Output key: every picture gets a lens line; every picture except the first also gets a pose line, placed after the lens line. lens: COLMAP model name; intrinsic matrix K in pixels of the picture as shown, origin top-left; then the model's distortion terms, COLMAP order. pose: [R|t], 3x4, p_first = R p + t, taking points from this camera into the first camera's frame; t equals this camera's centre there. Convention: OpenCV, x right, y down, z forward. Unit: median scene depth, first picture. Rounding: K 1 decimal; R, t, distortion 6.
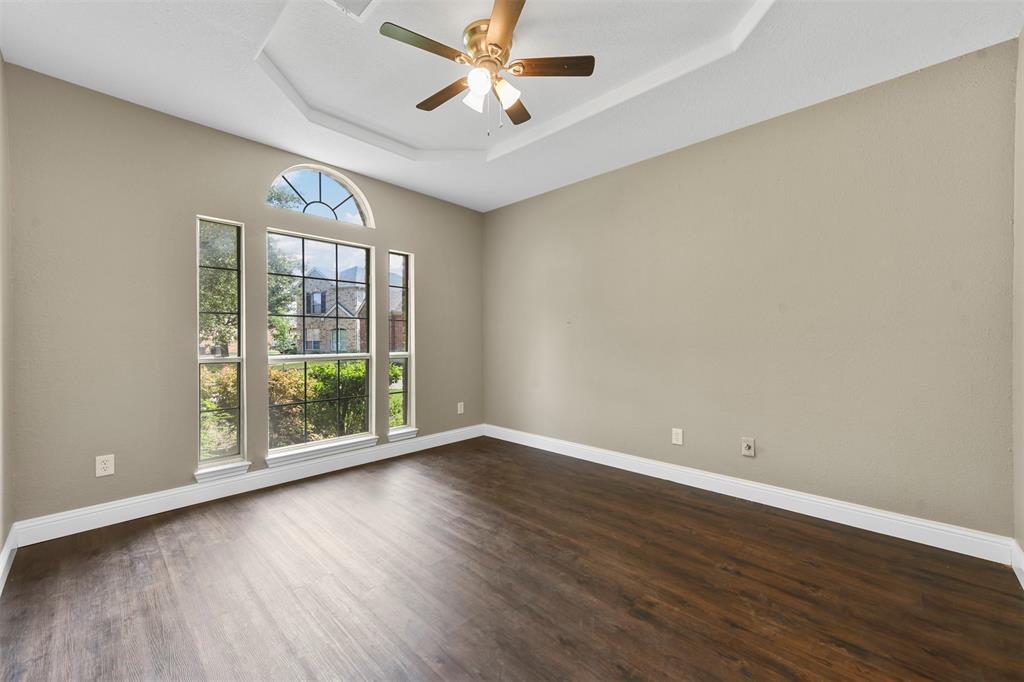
lens RADIAL K [[399.3, 0, 513.4], [0, 399.3, 340.1], [0, 0, 1]] dist [0.011004, 0.000247]
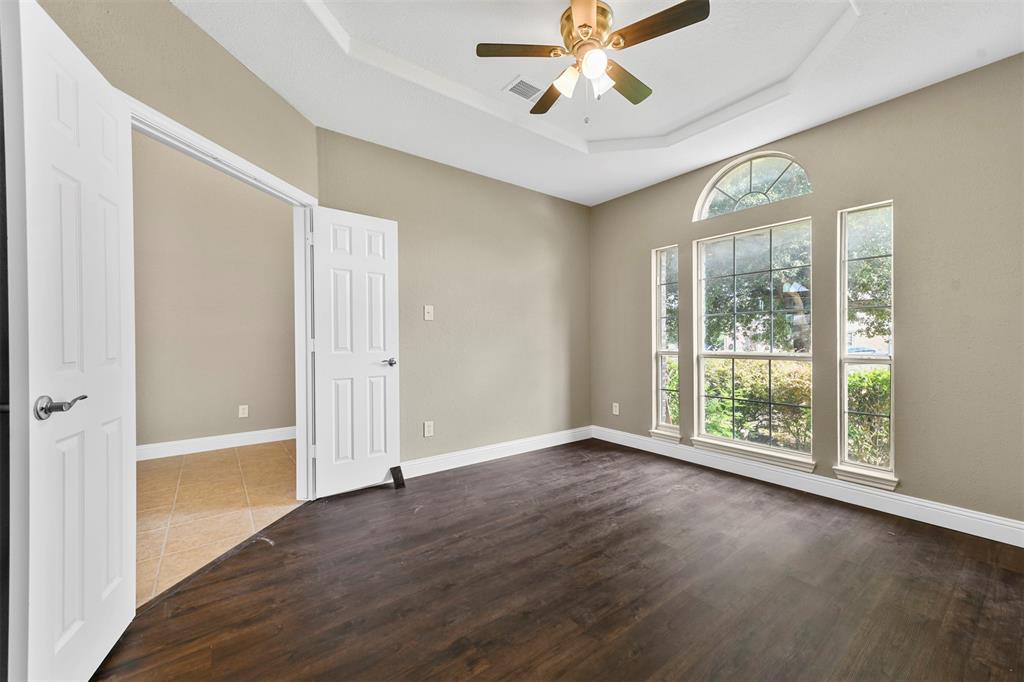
lens RADIAL K [[399.3, 0, 513.8], [0, 399.3, 341.0], [0, 0, 1]] dist [0.011004, 0.000247]
pose [[-0.161910, 0.007781, -0.986775, 0.833094], [0.001954, 0.999969, 0.007565, 0.000860], [0.986804, -0.000703, -0.161920, 0.900031]]
